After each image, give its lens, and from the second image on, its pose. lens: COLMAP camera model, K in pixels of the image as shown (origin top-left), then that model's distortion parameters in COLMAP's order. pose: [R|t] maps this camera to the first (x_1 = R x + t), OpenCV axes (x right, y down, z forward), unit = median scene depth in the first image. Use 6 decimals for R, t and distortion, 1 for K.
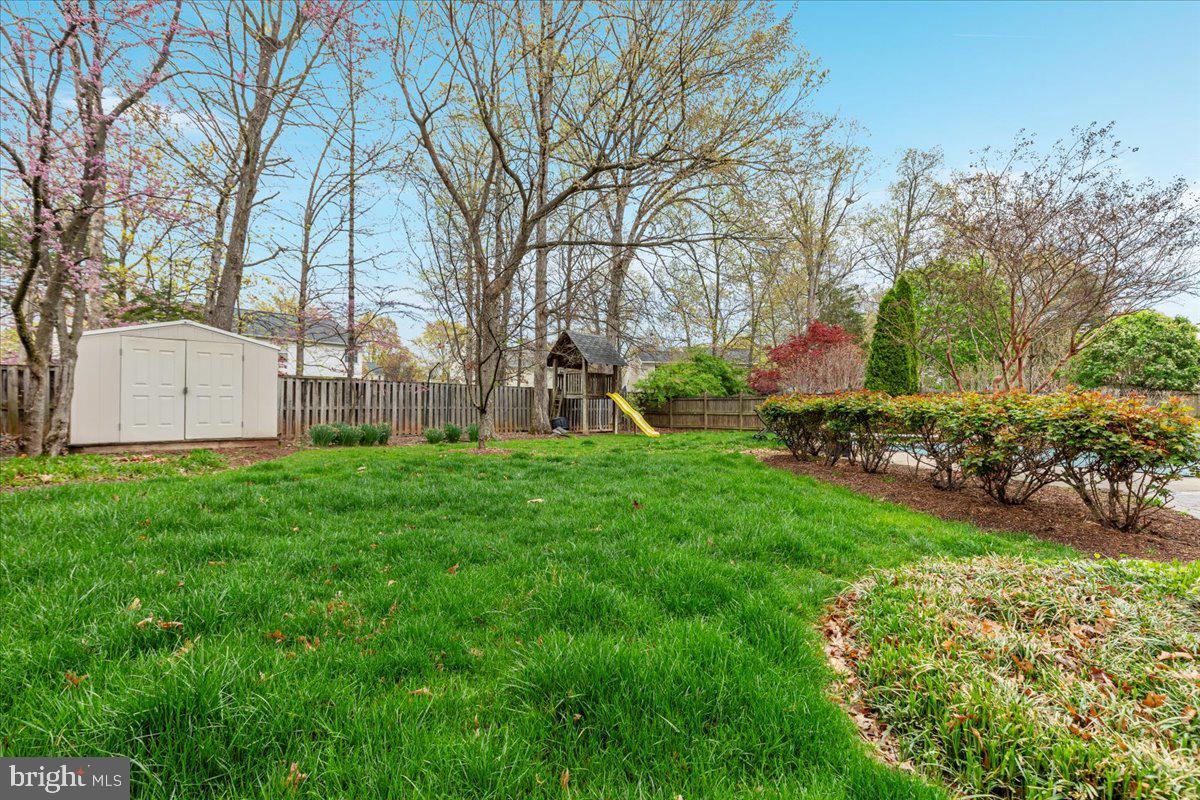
lens RADIAL K [[545.3, 0, 600.0], [0, 545.3, 400.0], [0, 0, 1]] dist [0.000609, 0.000147]
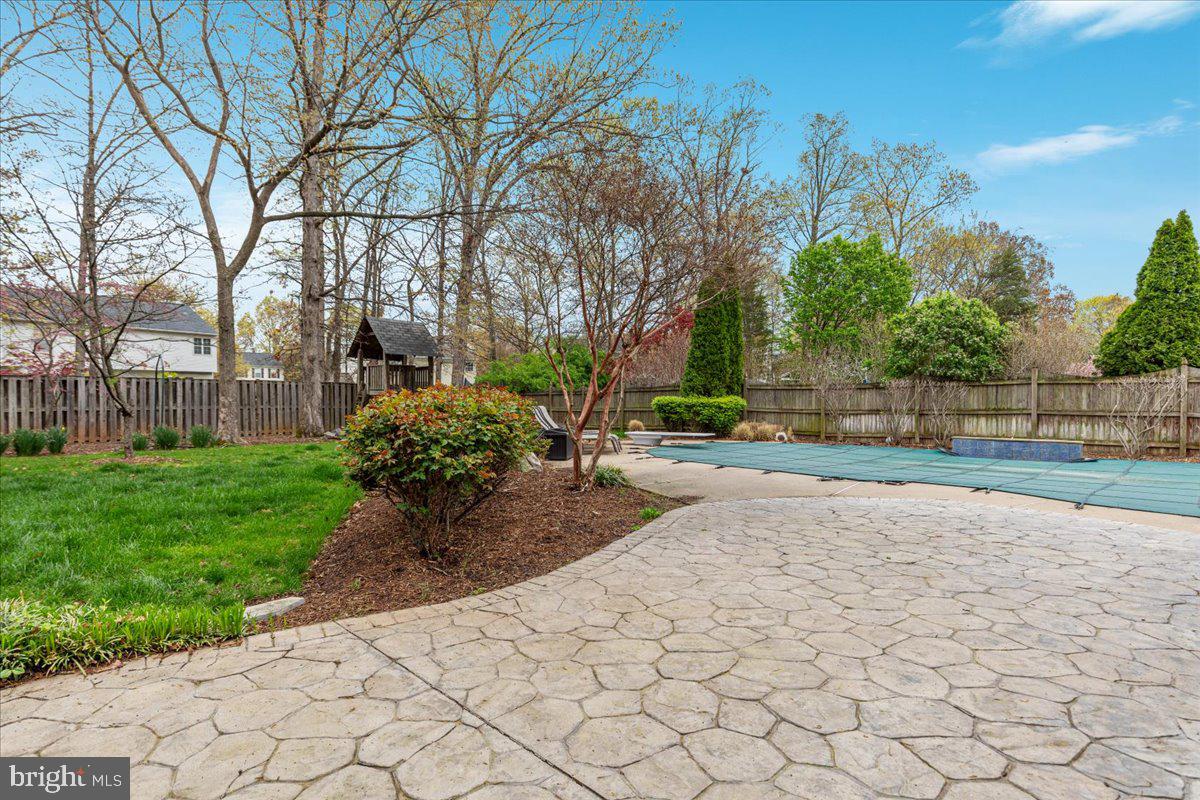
lens RADIAL K [[614.9, 0, 600.0], [0, 614.9, 400.0], [0, 0, 1]] dist [-0.026510, -0.000014]
pose [[0.997908, -0.009796, 0.063896, 0.343642], [0.009187, 0.999910, 0.009826, -0.001665], [-0.063986, -0.009219, 0.997908, 0.014224]]
